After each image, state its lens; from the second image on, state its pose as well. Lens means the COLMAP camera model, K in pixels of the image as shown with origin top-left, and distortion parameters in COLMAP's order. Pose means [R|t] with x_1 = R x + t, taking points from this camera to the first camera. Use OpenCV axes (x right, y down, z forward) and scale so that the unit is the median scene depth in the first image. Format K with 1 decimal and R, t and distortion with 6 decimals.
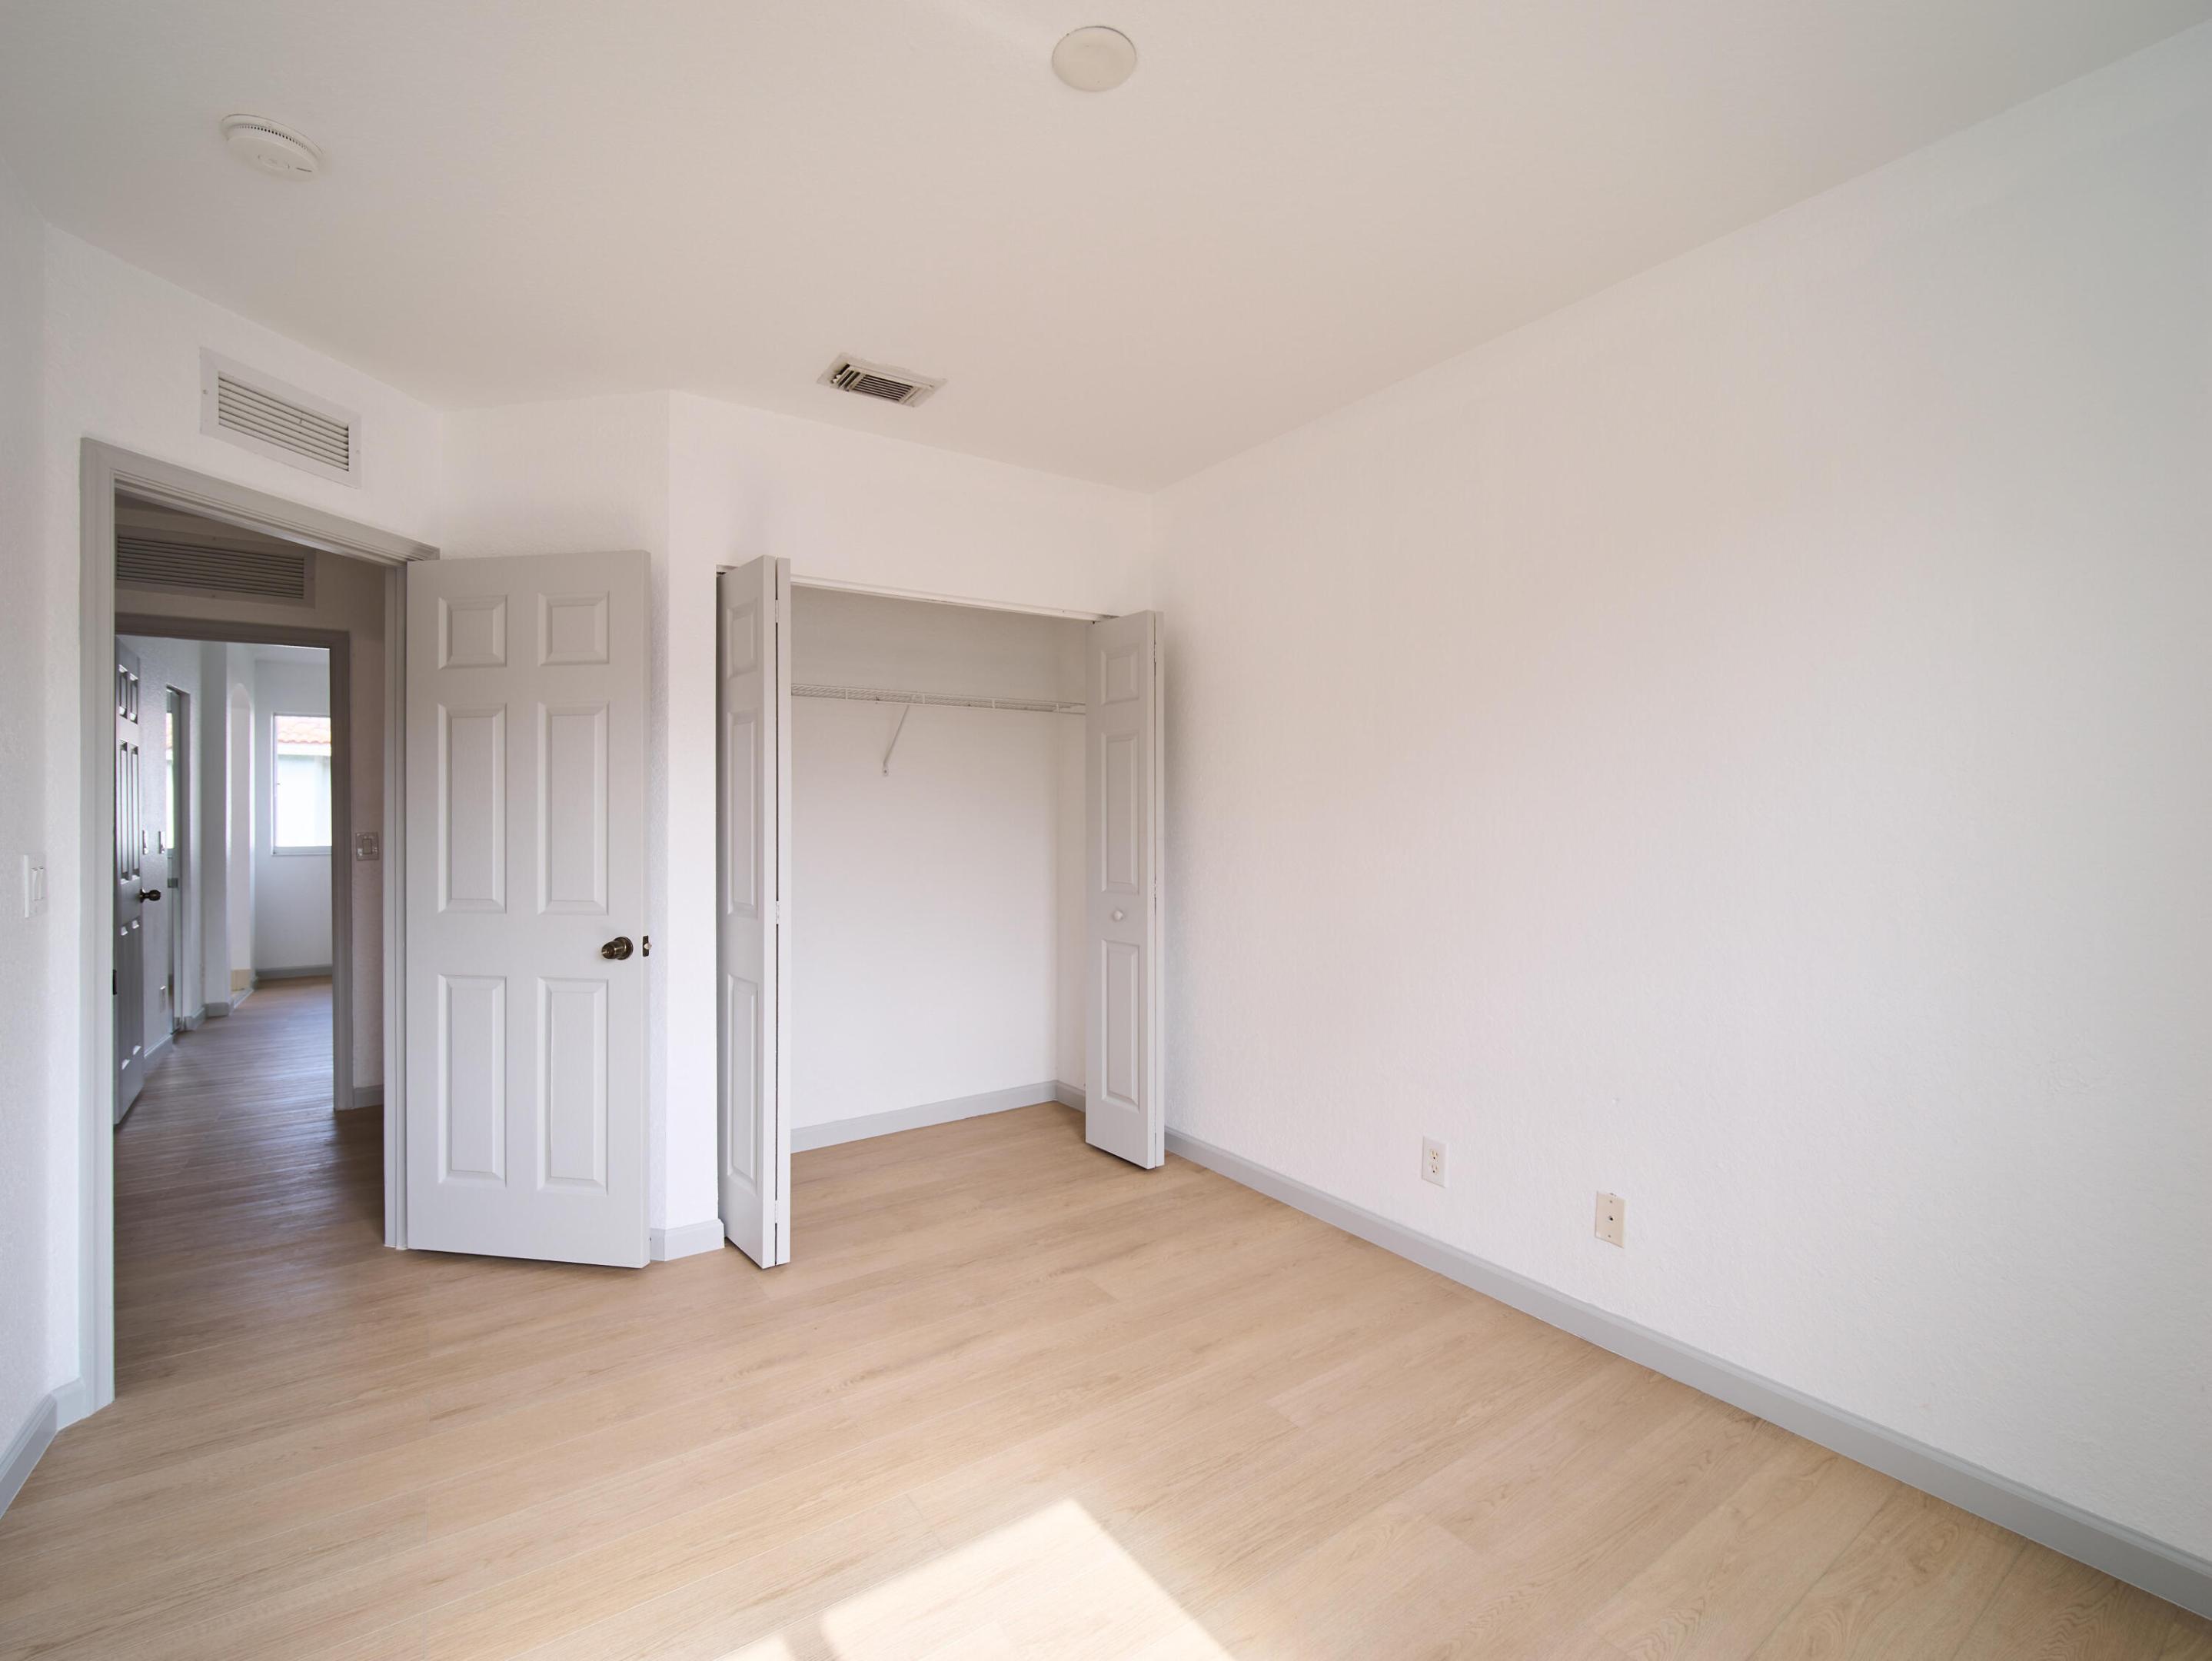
lens RADIAL K [[999.0, 0, 1113.5], [0, 999.0, 819.8], [0, 0, 1]] dist [-0.000336, -0.000473]
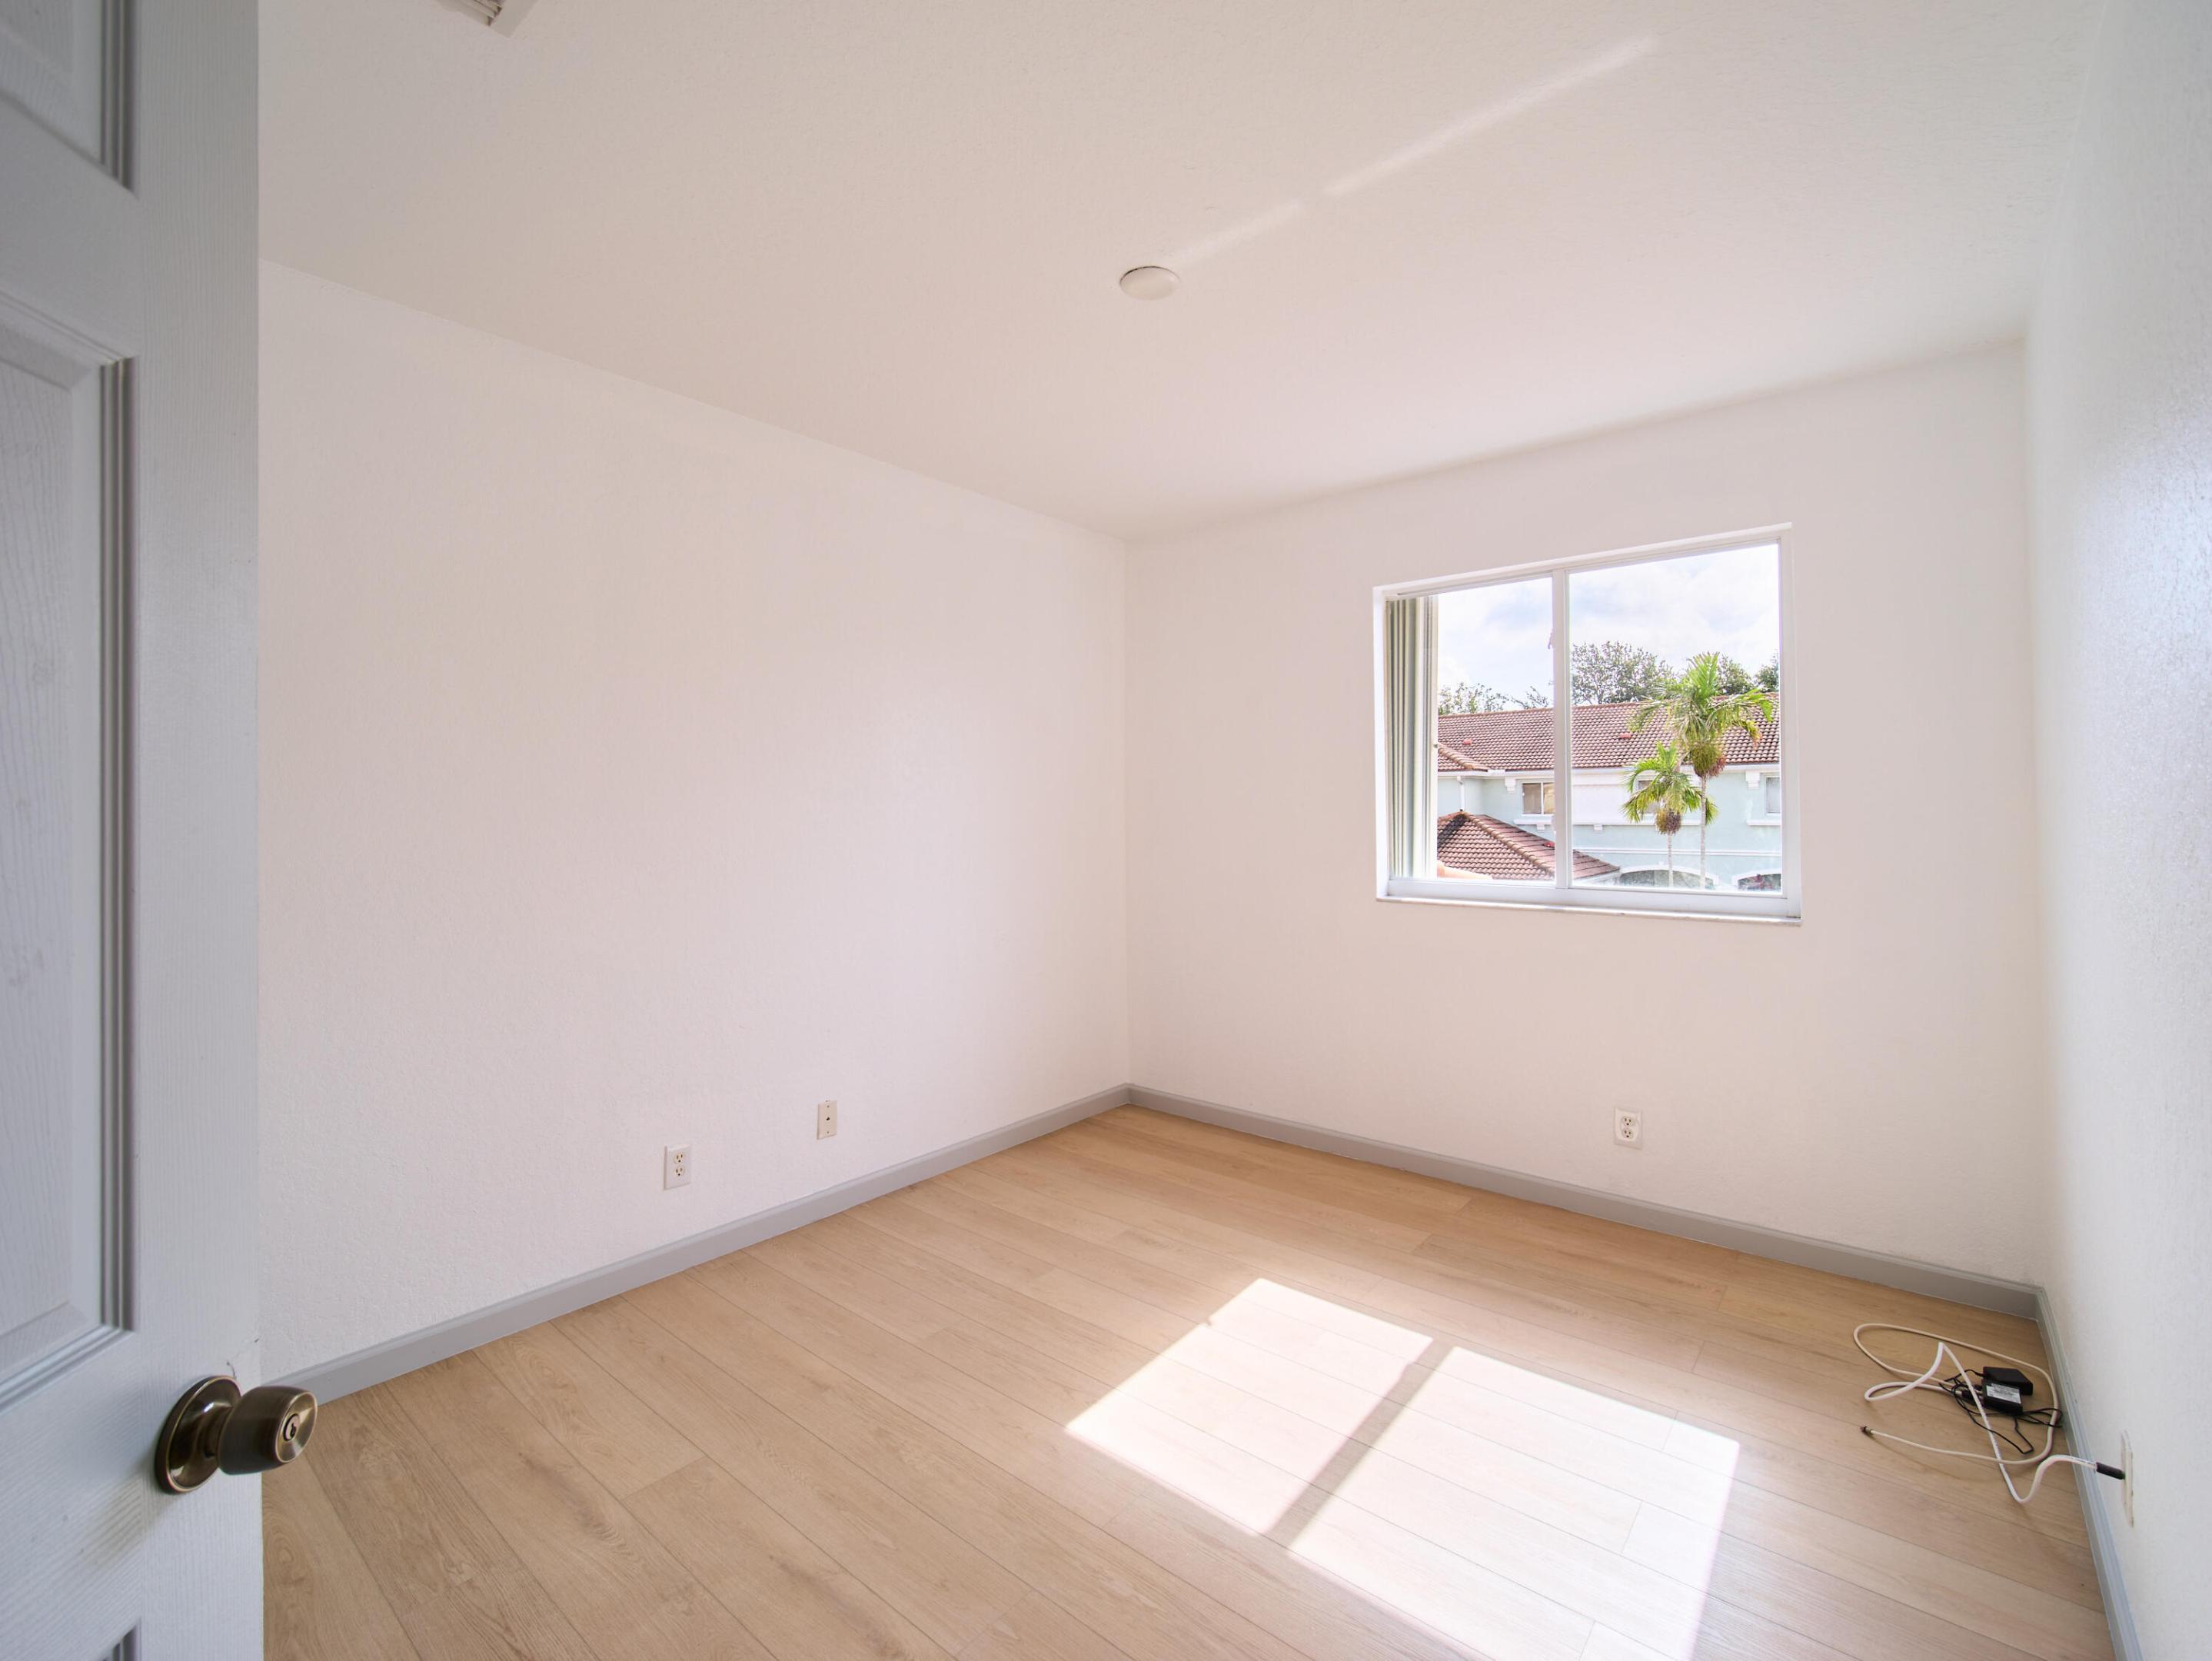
lens RADIAL K [[983.3, 0, 1106.0], [0, 983.3, 830.5], [0, 0, 1]] dist [-0.002366, -0.000669]
pose [[-0.274545, -0.010802, 0.961514, -0.269253], [0.015966, 0.999748, 0.015790, -0.002986], [-0.961442, 0.019687, -0.274303, 0.300462]]
